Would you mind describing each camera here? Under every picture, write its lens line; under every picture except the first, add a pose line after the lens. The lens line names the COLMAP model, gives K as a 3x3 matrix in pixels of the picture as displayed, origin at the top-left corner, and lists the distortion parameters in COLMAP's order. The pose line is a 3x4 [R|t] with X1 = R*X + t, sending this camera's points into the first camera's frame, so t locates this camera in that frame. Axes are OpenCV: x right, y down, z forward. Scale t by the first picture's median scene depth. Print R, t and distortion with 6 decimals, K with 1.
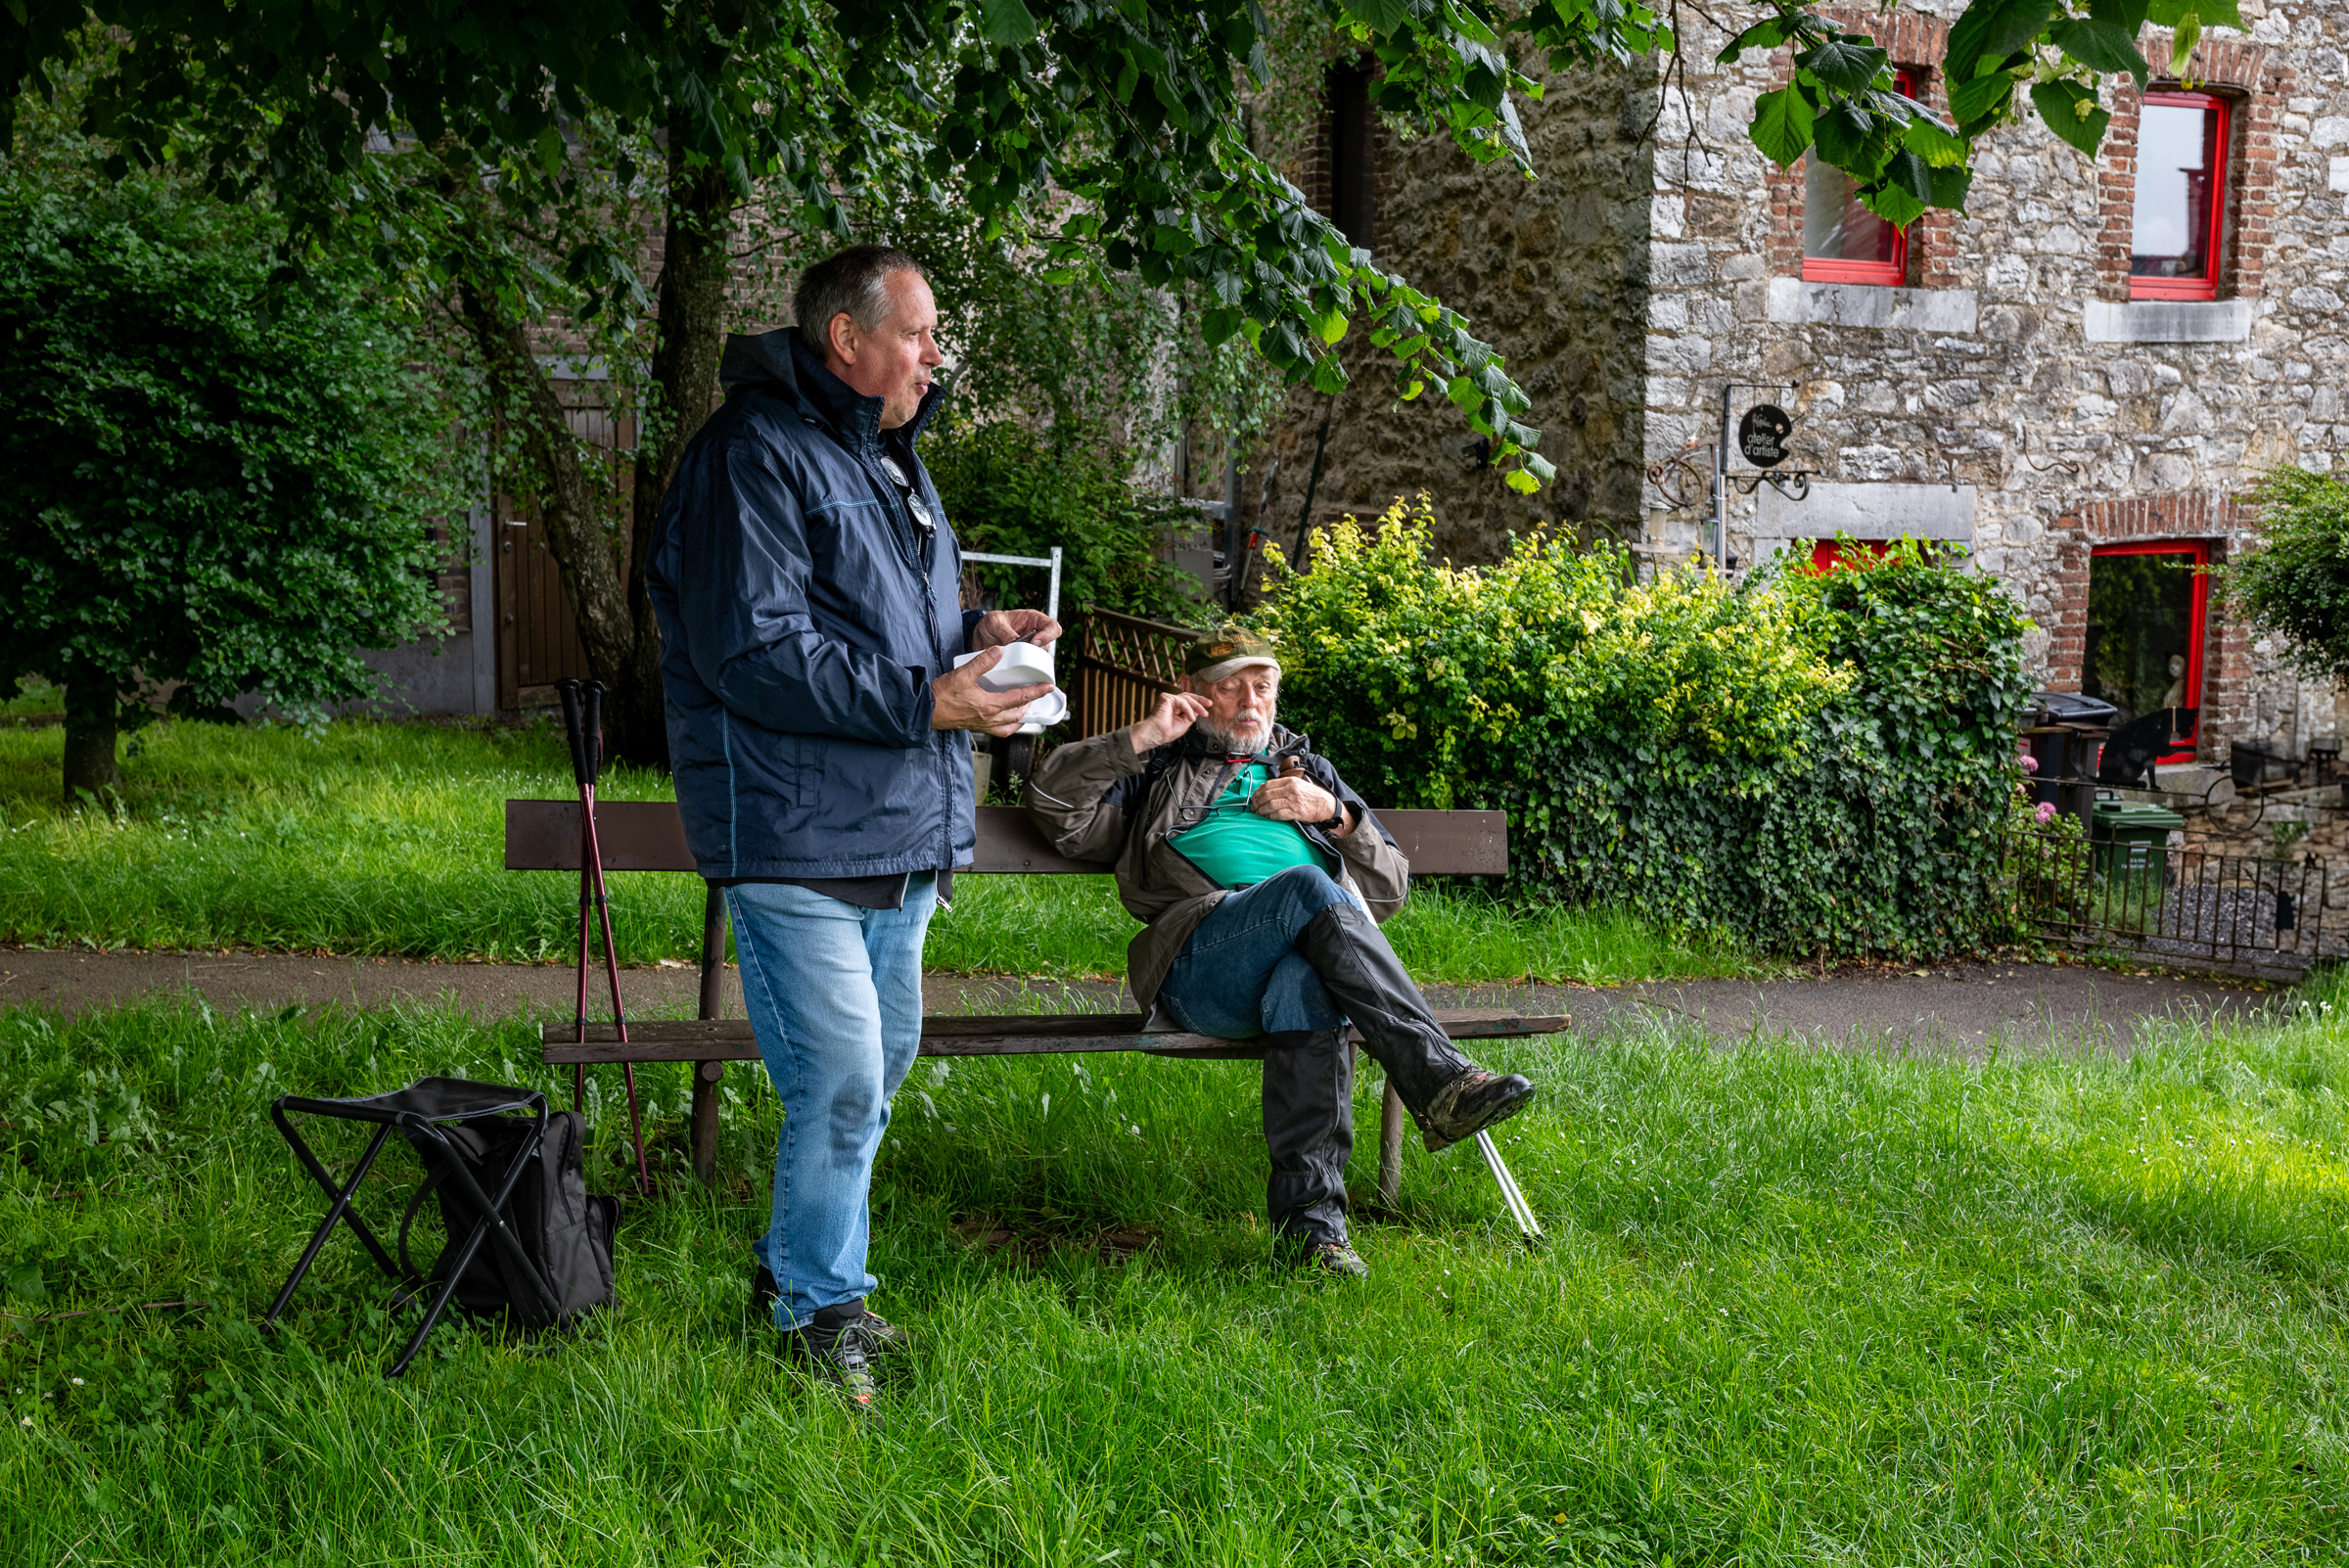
lens RADIAL K [[2713.6, 0, 1173.3], [0, 2713.6, 841.4], [0, 0, 1]] dist [-0.003294, 0.012647]
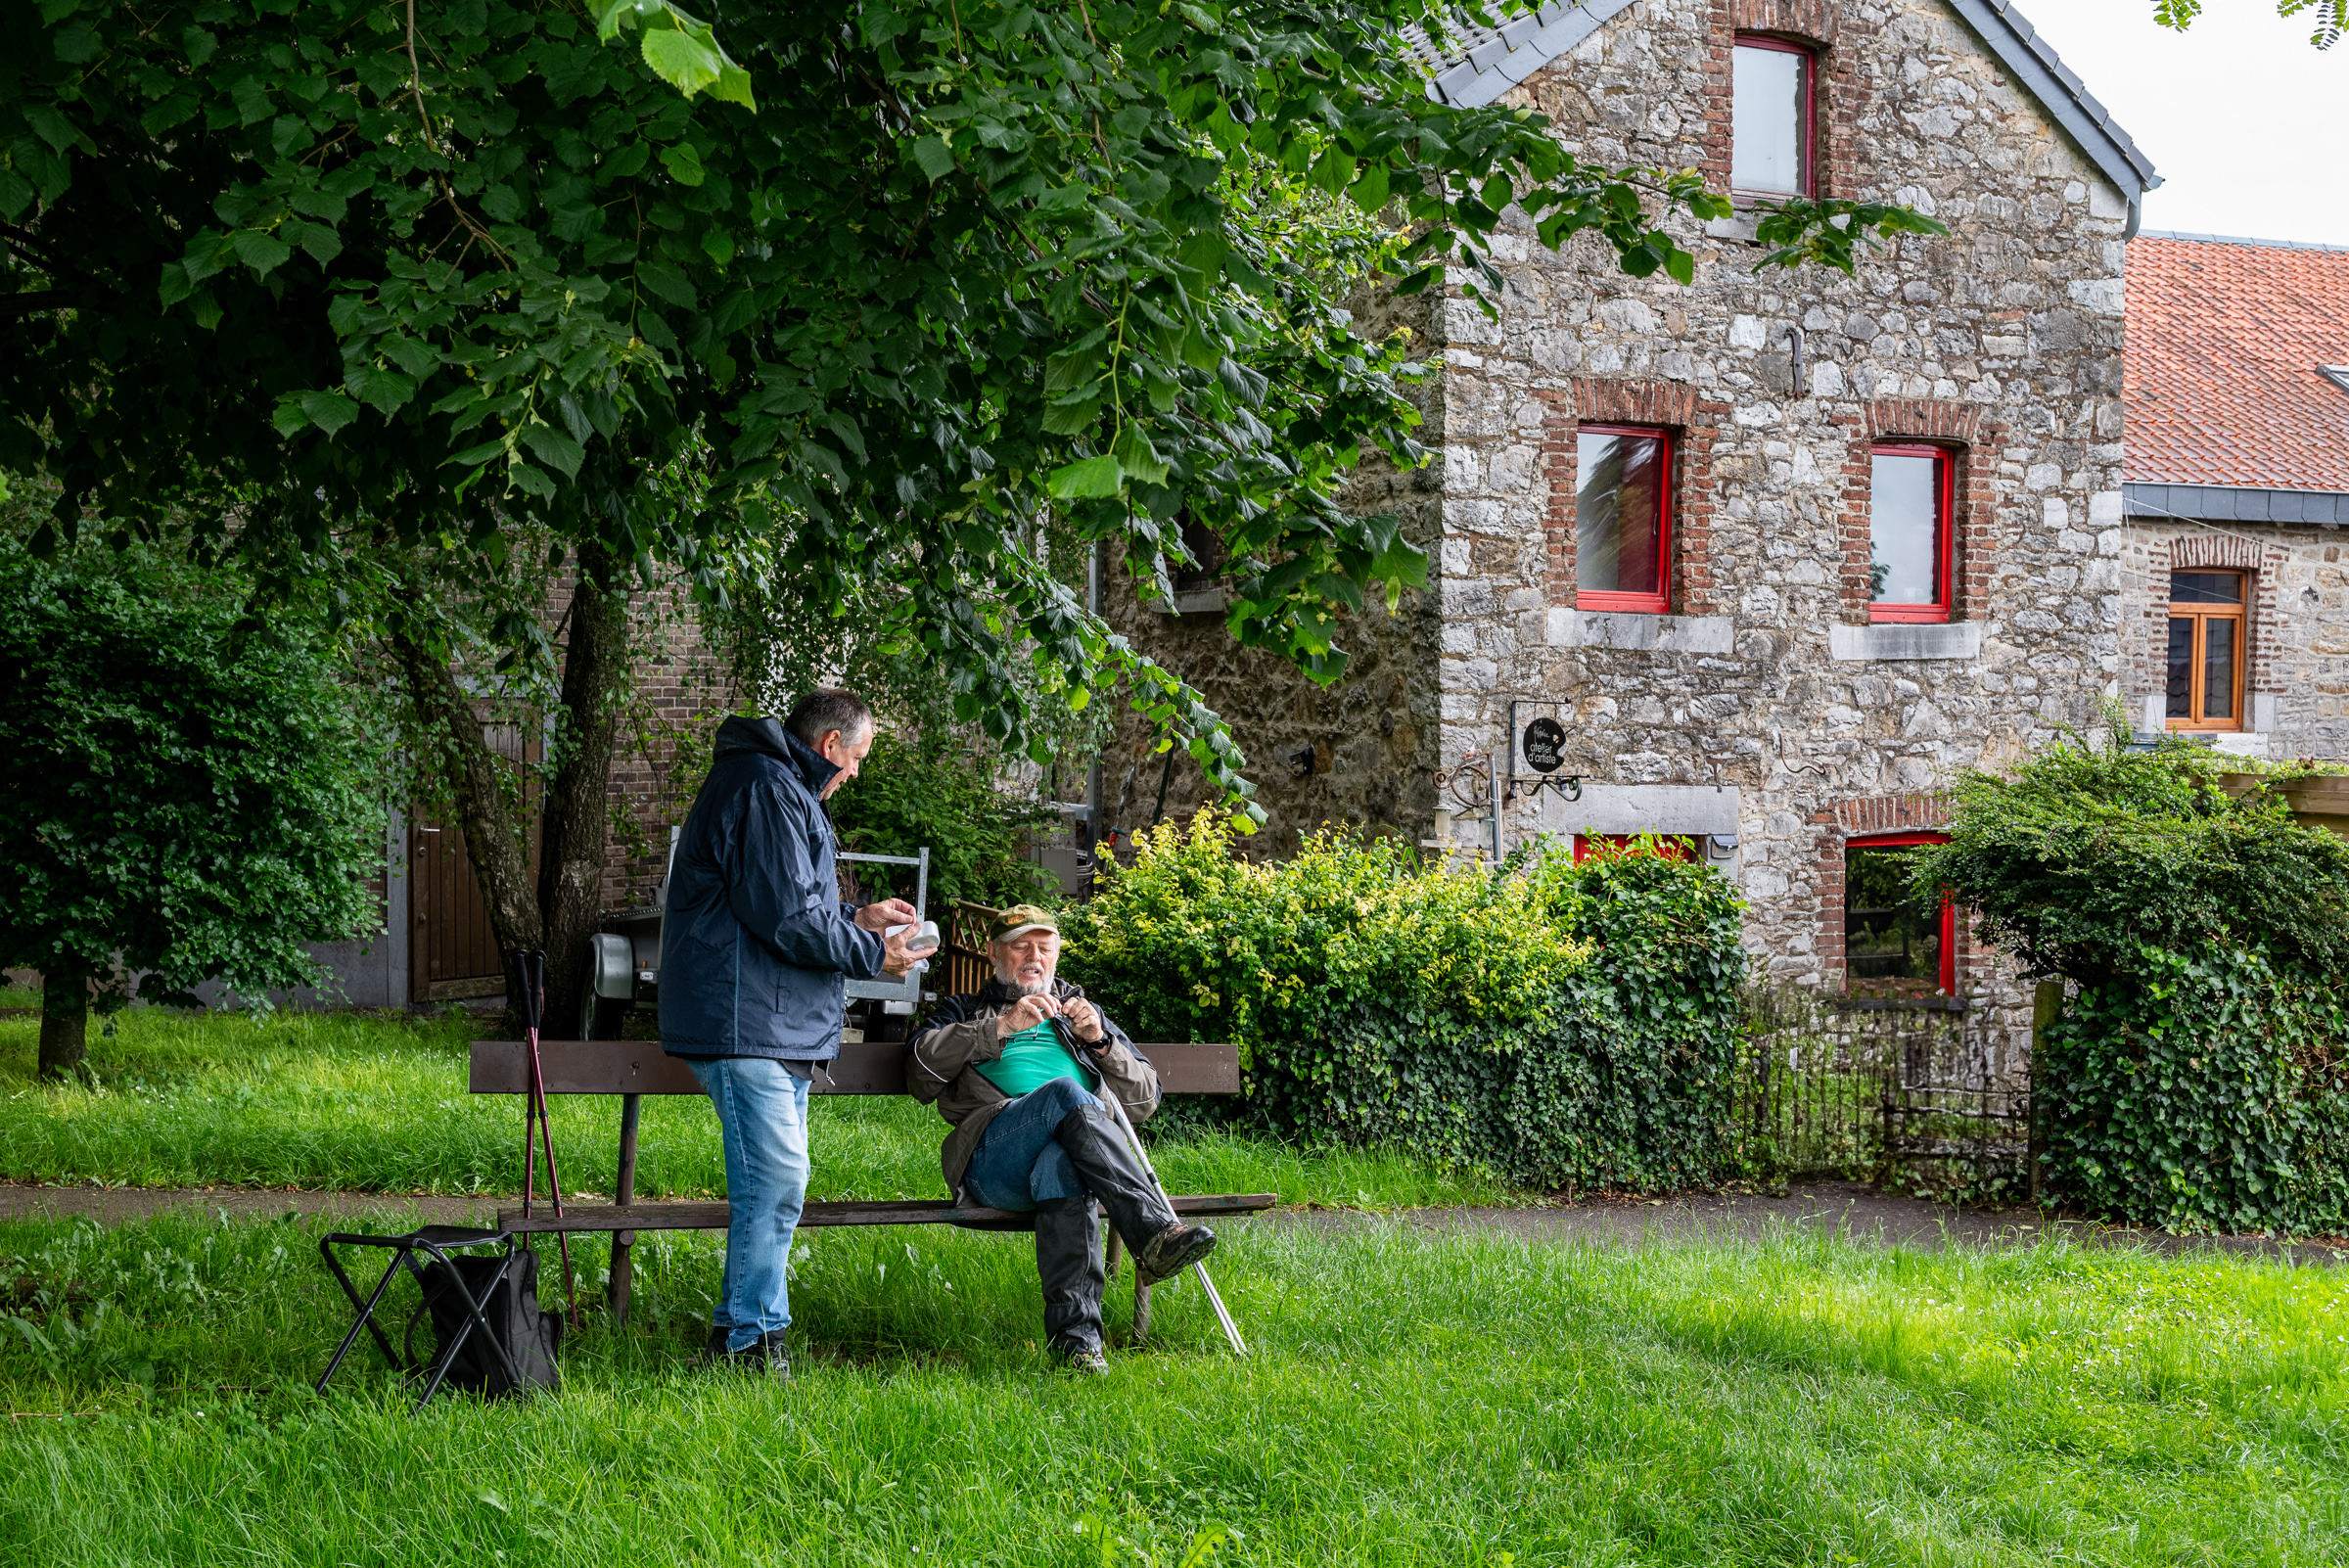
lens RADIAL K [[2713.6, 0, 1173.3], [0, 2713.6, 841.4], [0, 0, 1]] dist [-0.003294, 0.012647]
pose [[0.999193, -0.008698, 0.039213, 0.021918], [0.012944, 0.993917, -0.109365, 0.018048], [-0.038023, 0.109784, 0.993228, -0.163390]]
